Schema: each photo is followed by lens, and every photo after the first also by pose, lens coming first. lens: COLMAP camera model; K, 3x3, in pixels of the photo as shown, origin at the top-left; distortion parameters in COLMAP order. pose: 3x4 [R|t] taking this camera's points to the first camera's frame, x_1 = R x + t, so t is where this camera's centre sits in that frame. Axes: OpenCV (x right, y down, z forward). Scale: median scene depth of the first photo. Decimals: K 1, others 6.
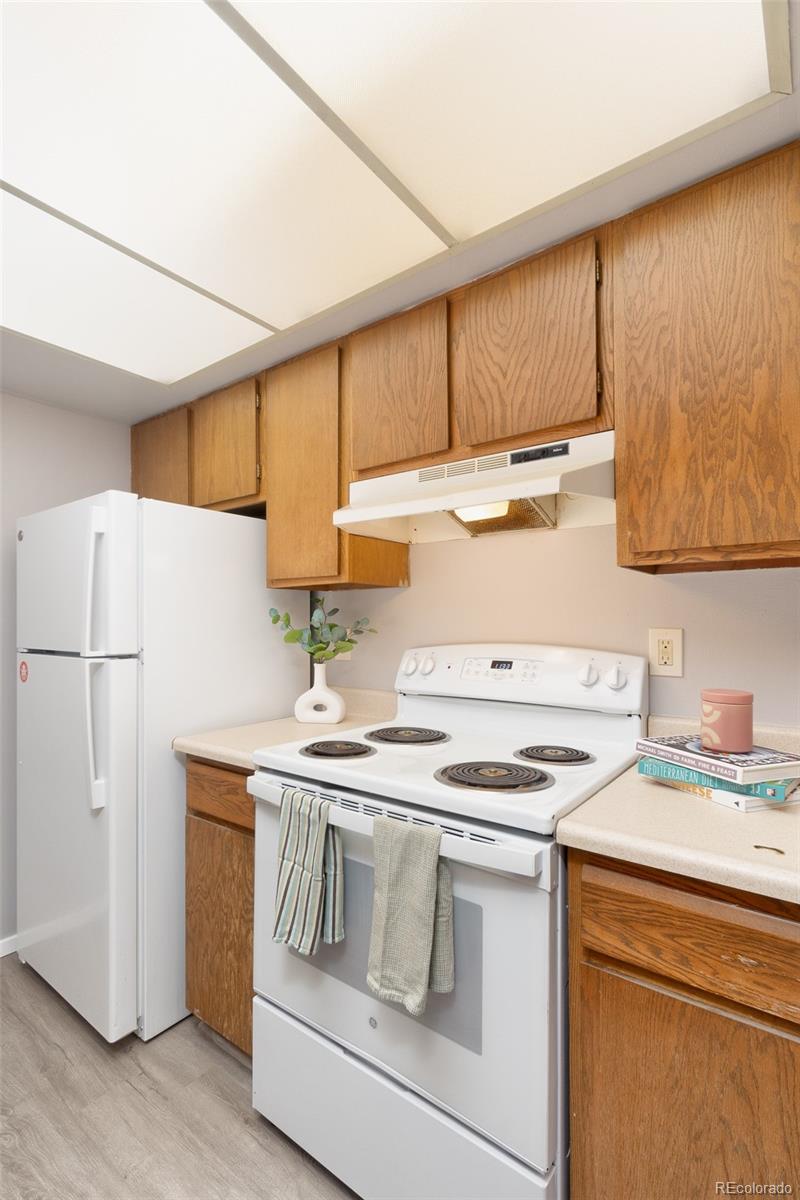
lens RADIAL K [[524.8, 0, 403.2], [0, 524.8, 623.0], [0, 0, 1]] dist [-0.001768, -0.000323]
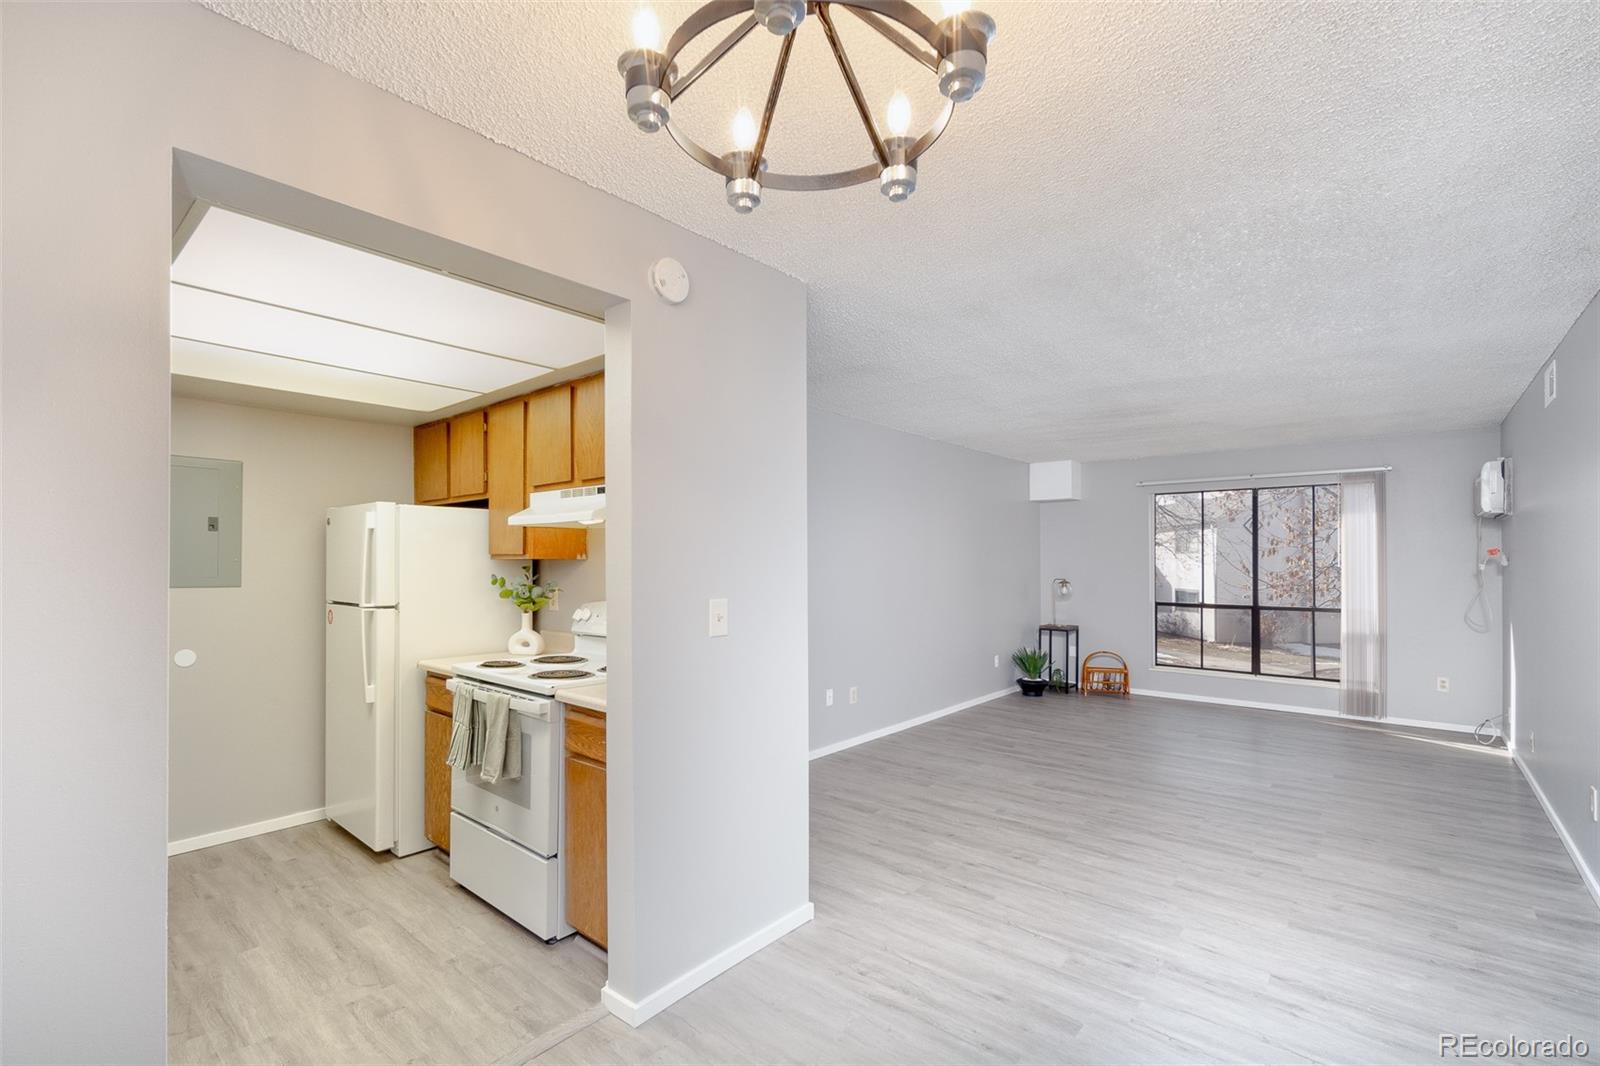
lens RADIAL K [[711.2, 0, 778.9], [0, 711.2, 560.3], [0, 0, 1]] dist [0.003901, 0.000177]
pose [[0.994838, 0.002113, -0.101453, 0.862468], [-0.002157, 0.999998, -0.000323, -0.079404], [0.101452, 0.000541, 0.994840, -1.011908]]
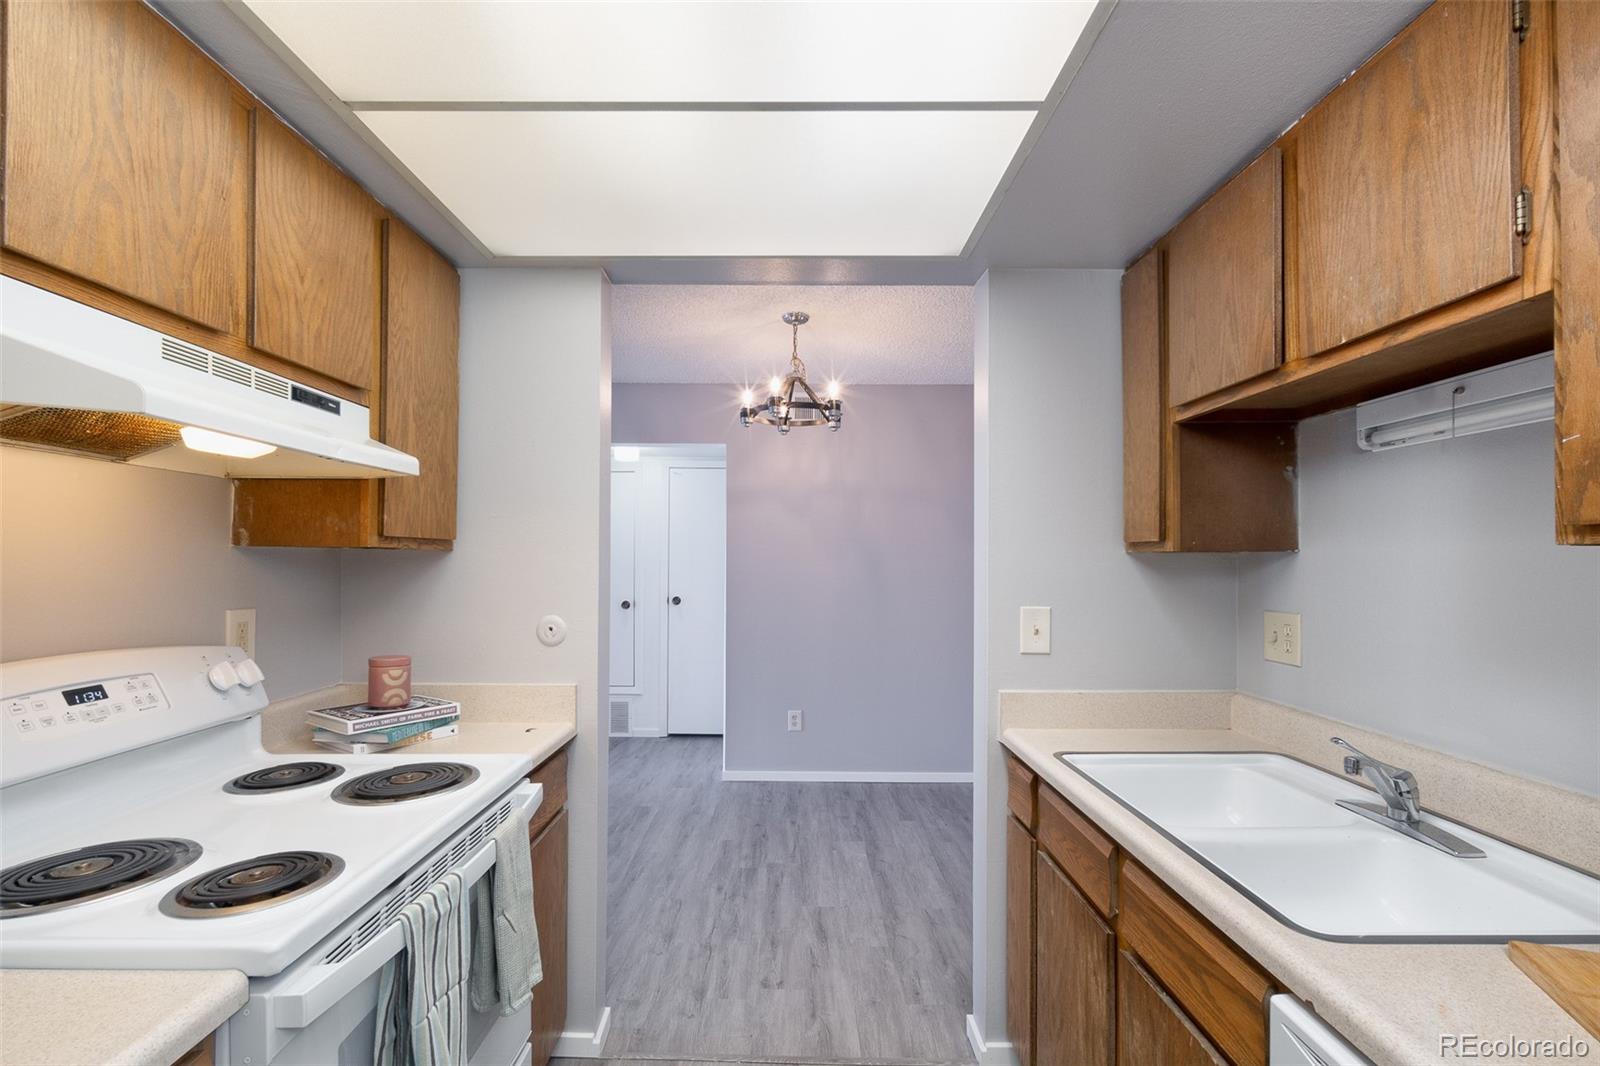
lens RADIAL K [[711.2, 0, 778.9], [0, 711.2, 560.3], [0, 0, 1]] dist [0.003901, 0.000177]
pose [[-0.573540, 0.001142, 0.819177, -0.872957], [0.001976, 0.999998, -0.000010, -0.061826], [-0.819175, 0.001613, -0.573541, 0.869502]]
